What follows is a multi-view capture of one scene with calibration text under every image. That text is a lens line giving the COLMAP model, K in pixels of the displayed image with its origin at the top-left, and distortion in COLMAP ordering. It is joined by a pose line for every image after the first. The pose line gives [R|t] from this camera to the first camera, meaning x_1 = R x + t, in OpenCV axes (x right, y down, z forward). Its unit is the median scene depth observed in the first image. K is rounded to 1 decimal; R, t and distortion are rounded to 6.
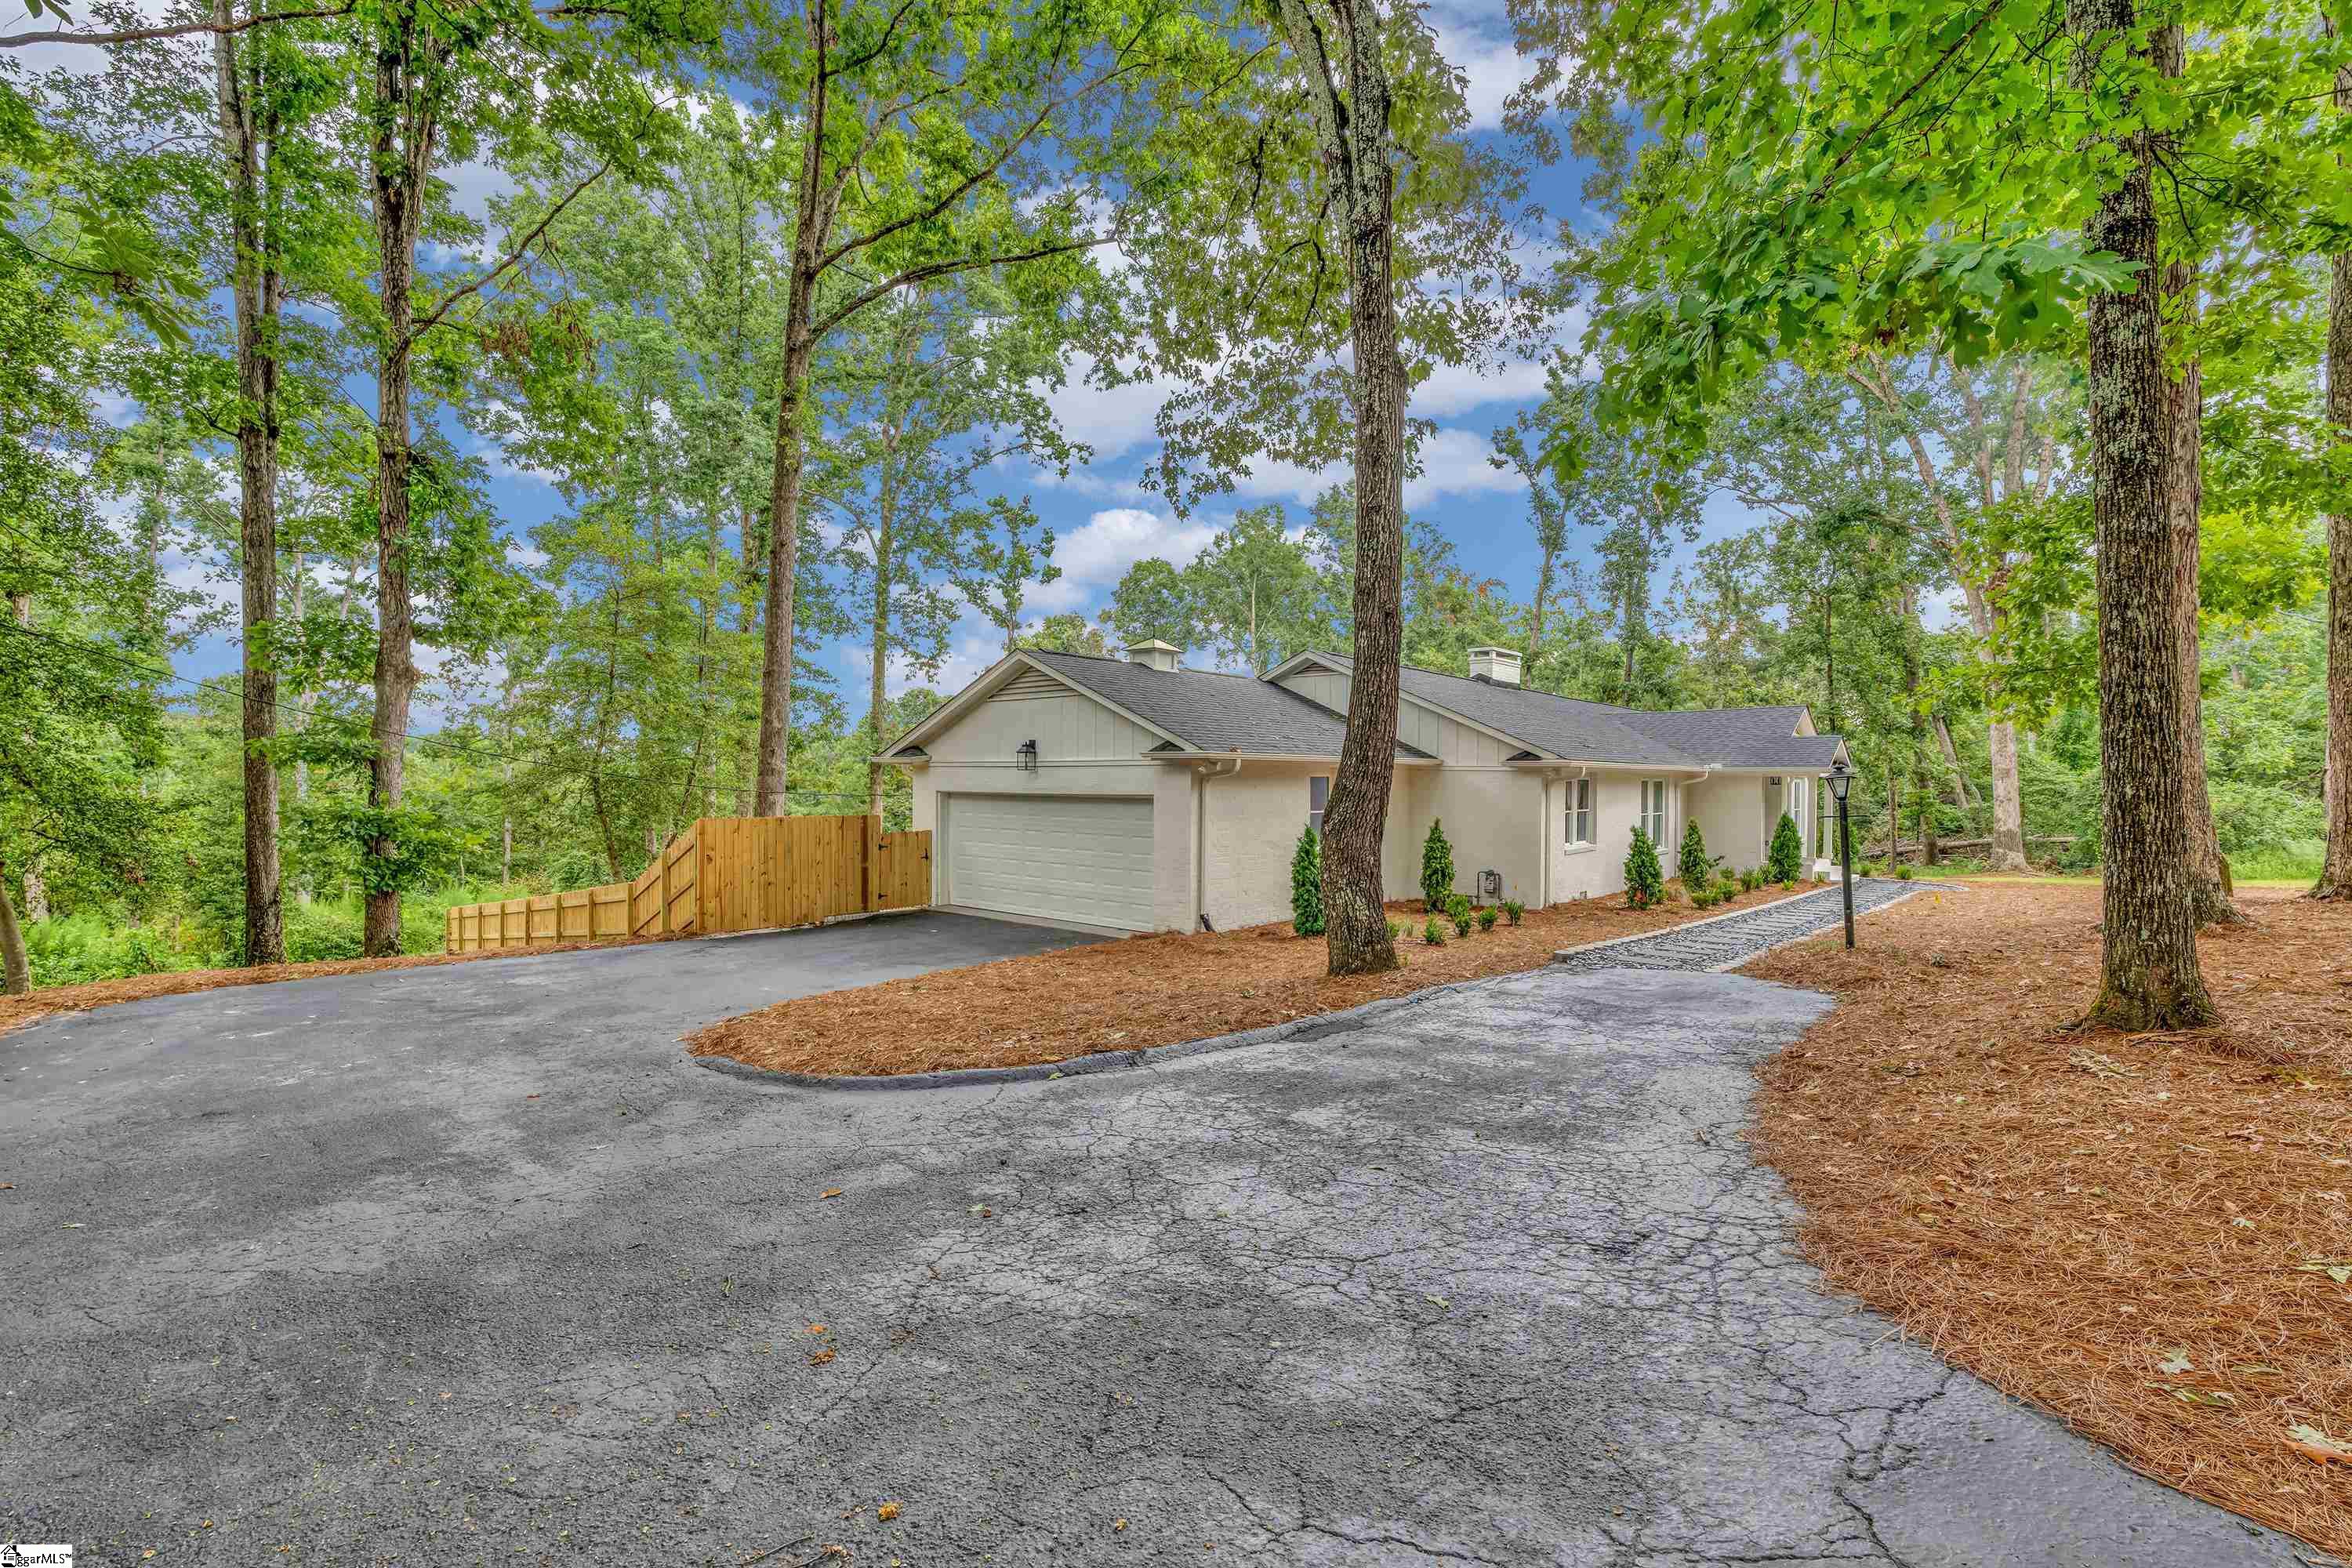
lens RADIAL K [[1023.6, 0, 1176.7], [0, 1023.6, 767.0], [0, 0, 1]] dist [-0.002867, -0.000159]
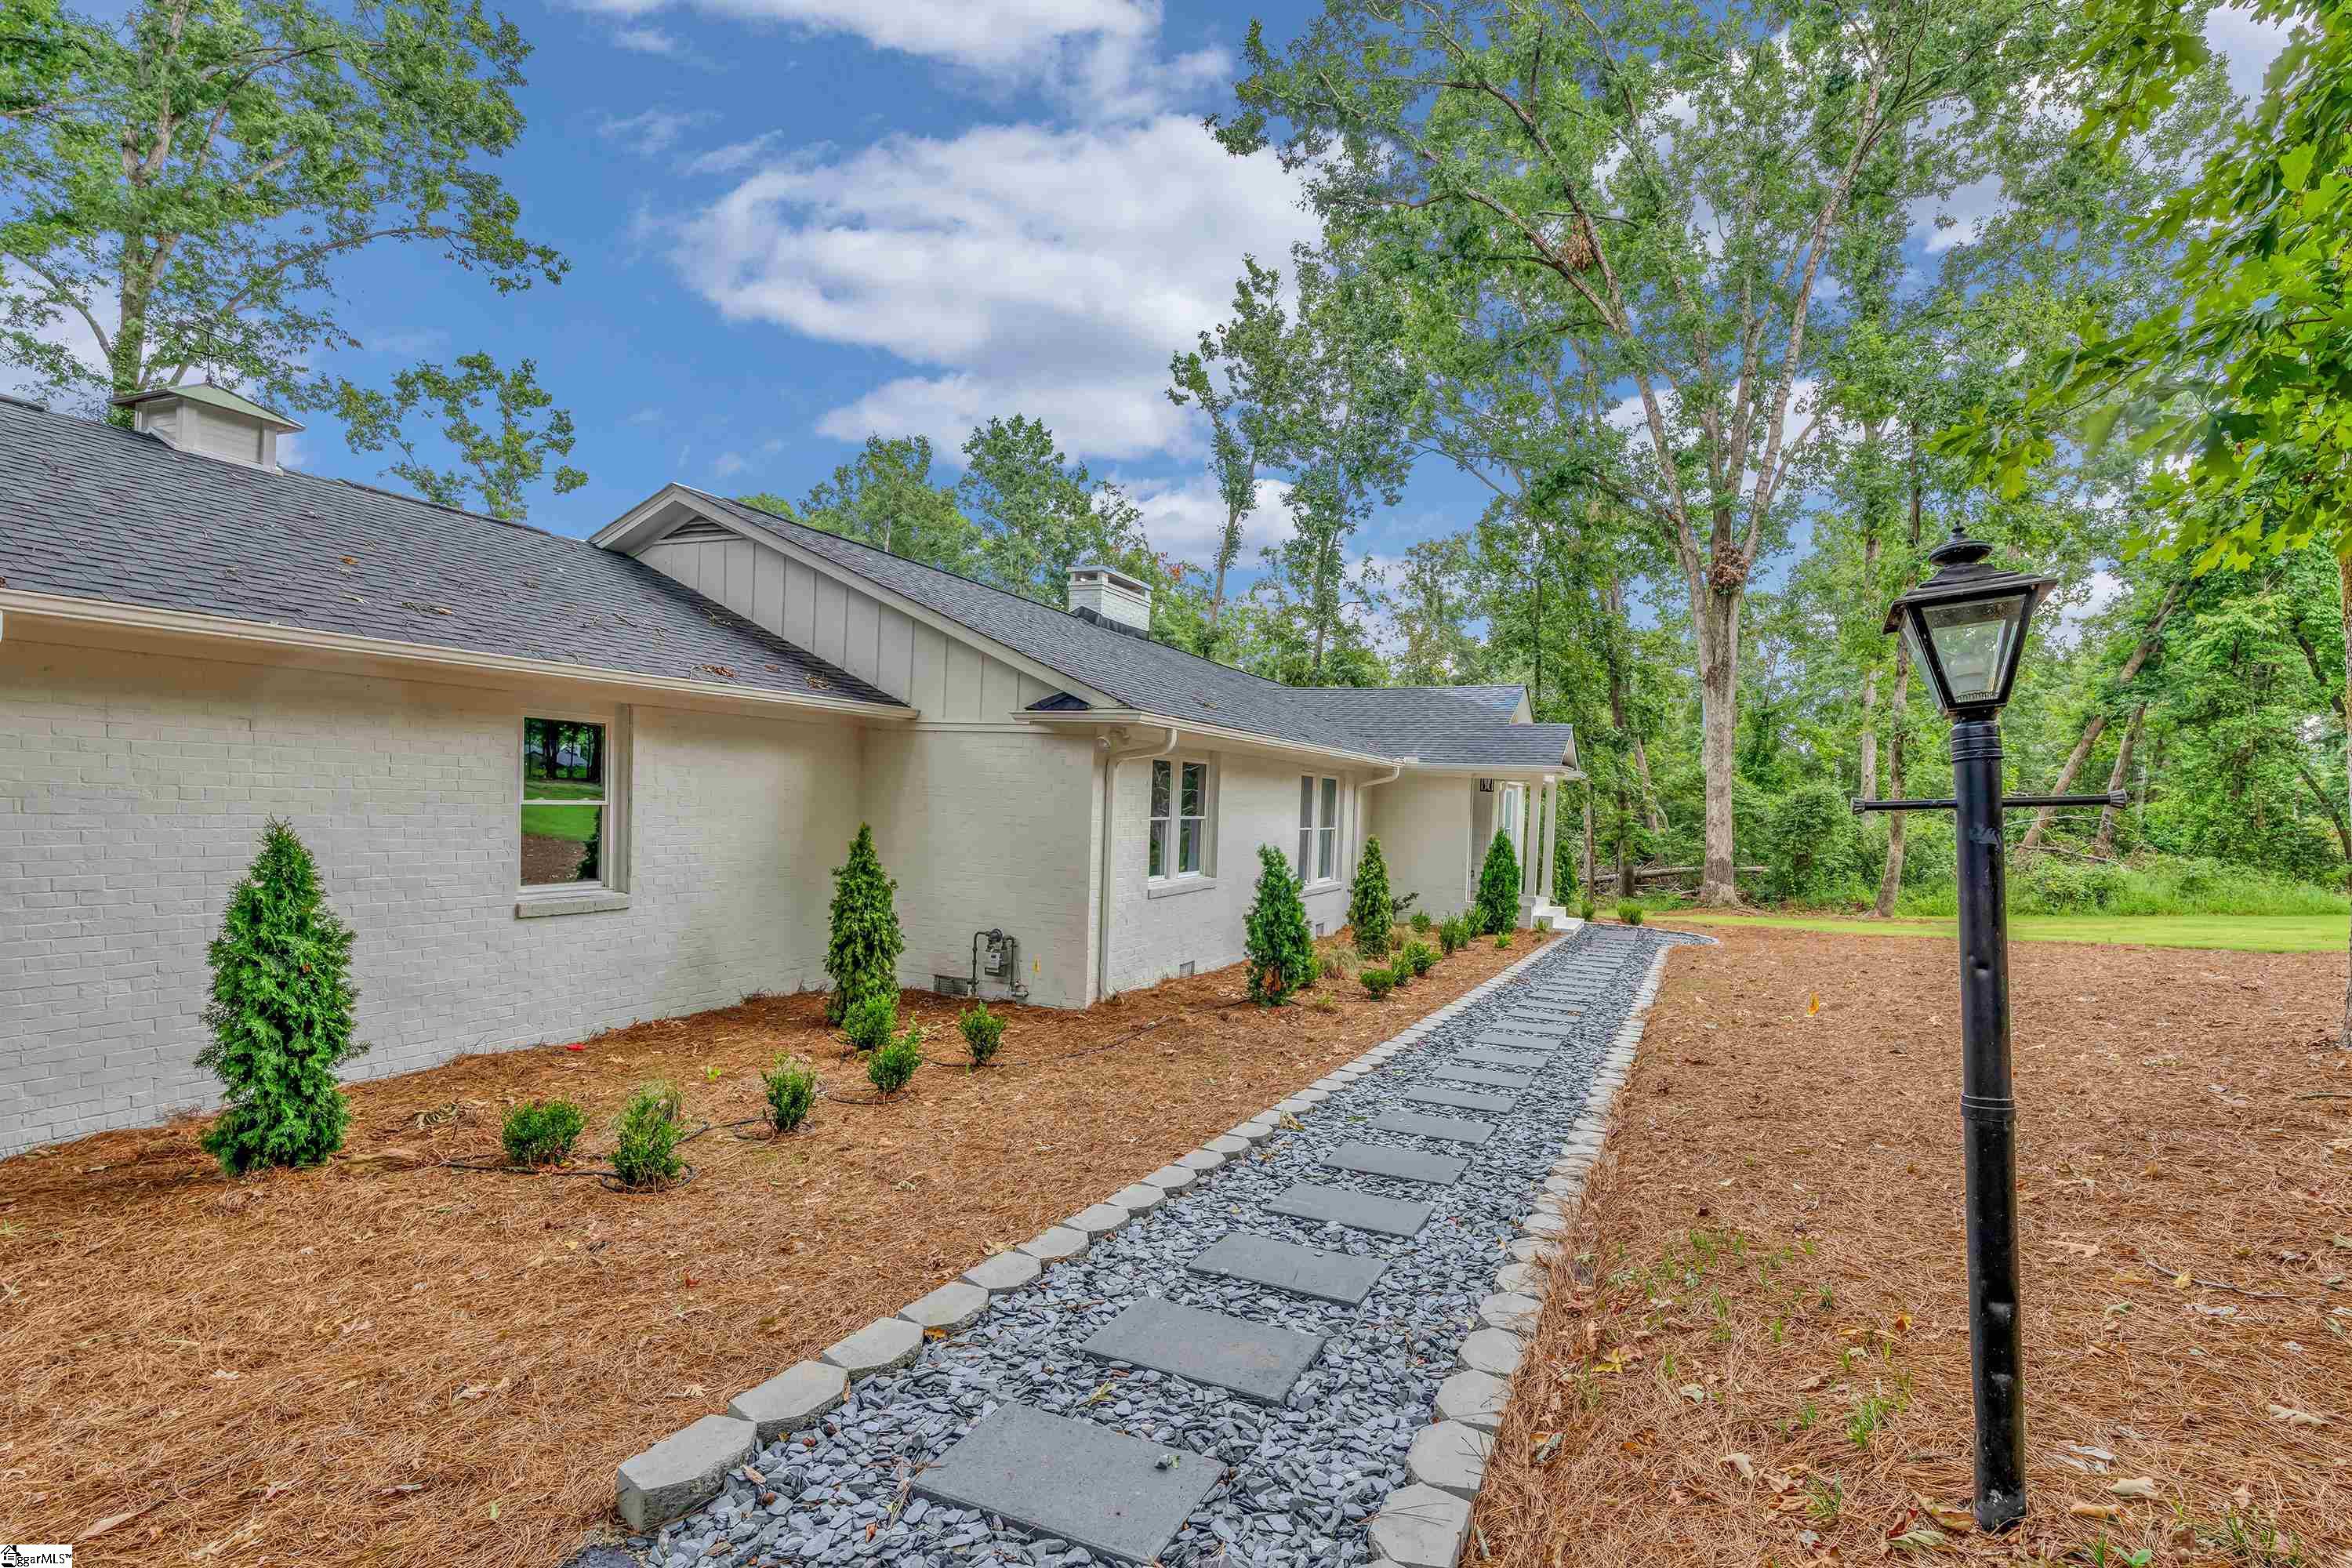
lens RADIAL K [[1100.6, 0, 1176.0], [0, 1100.6, 784.0], [0, 0, 1]] dist [0.000217, 0.000002]
pose [[0.962595, 0.030358, 0.269237, 0.185051], [-0.031458, 0.999505, -0.000230, 0.020109], [-0.269111, -0.008249, 0.963074, 0.345213]]
